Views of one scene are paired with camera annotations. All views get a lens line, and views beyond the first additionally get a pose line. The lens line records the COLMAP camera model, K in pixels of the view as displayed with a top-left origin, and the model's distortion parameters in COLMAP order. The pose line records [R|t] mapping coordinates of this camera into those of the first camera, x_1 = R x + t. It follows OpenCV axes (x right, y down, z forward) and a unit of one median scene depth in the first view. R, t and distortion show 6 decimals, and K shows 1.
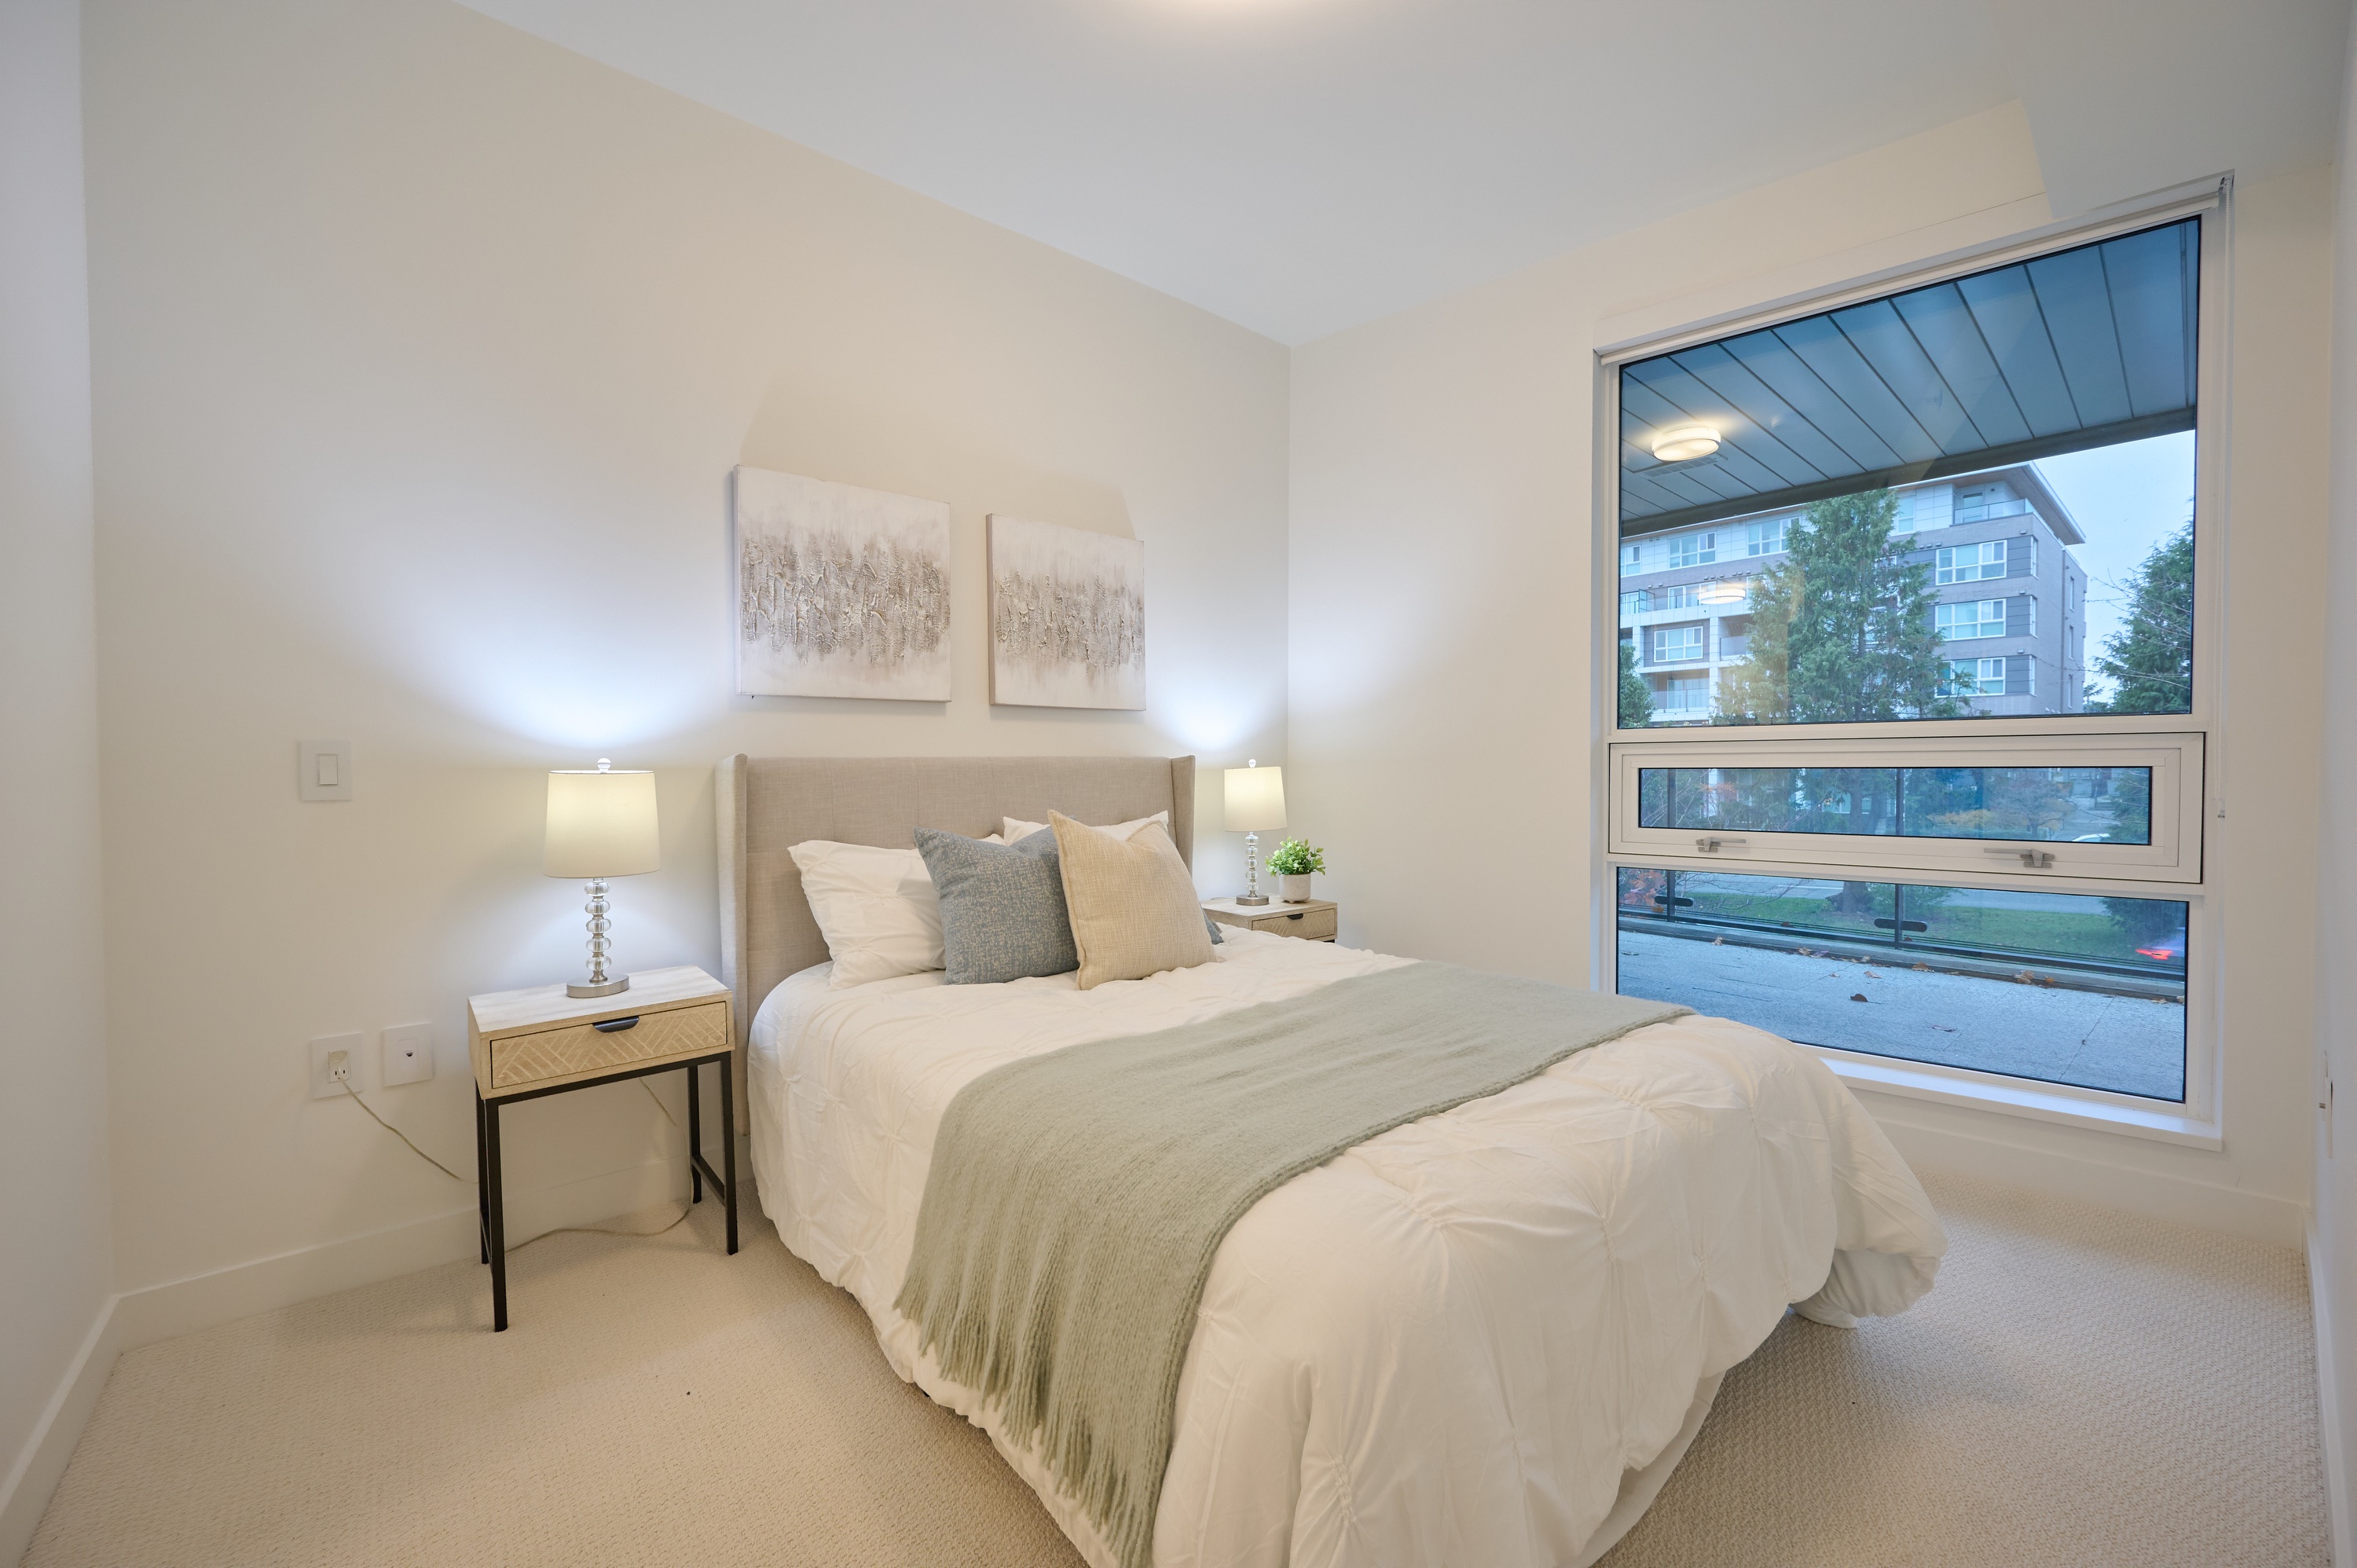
lens RADIAL K [[923.6, 0, 1184.9], [0, 923.6, 791.3], [0, 0, 1]] dist [-0.002766, 0.000923]
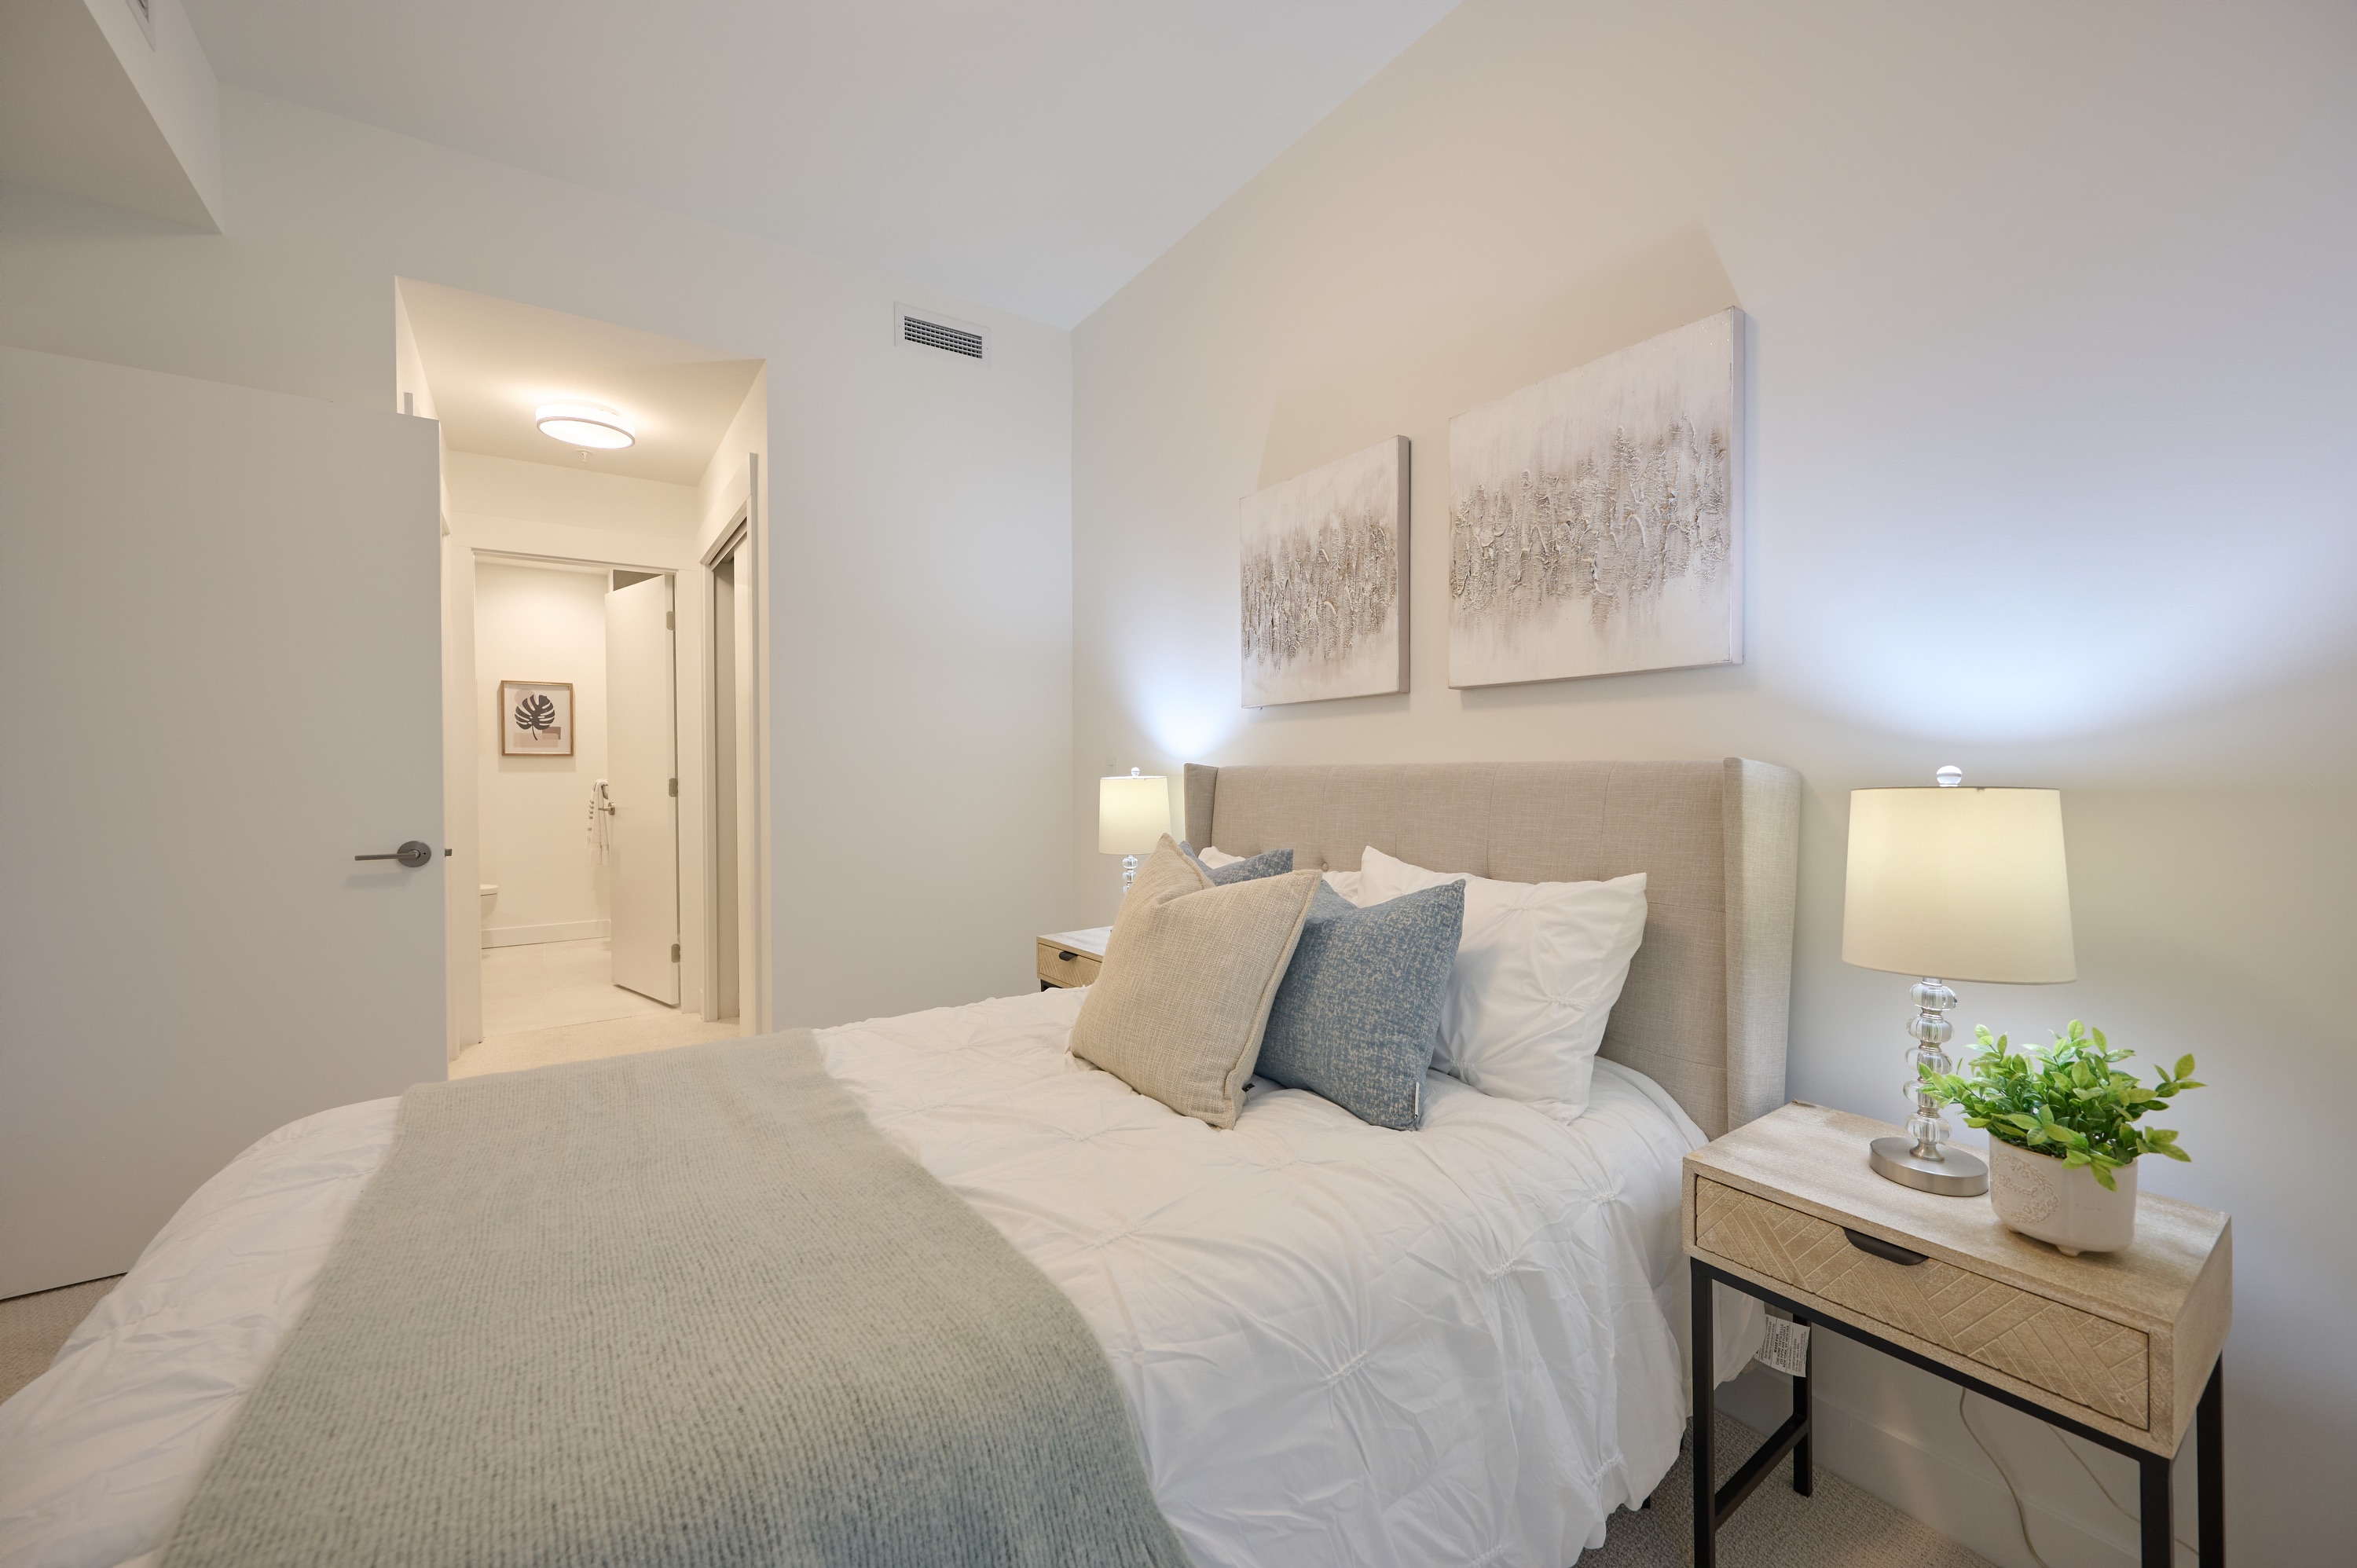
lens RADIAL K [[923.6, 0, 1169.7], [0, 923.6, 772.3], [0, 0, 1]] dist [-0.002766, 0.000923]
pose [[-0.104439, 0.015657, -0.994408, 0.526036], [-0.018842, 0.999665, 0.017719, -0.039678], [0.994353, 0.020587, -0.104109, 0.877538]]
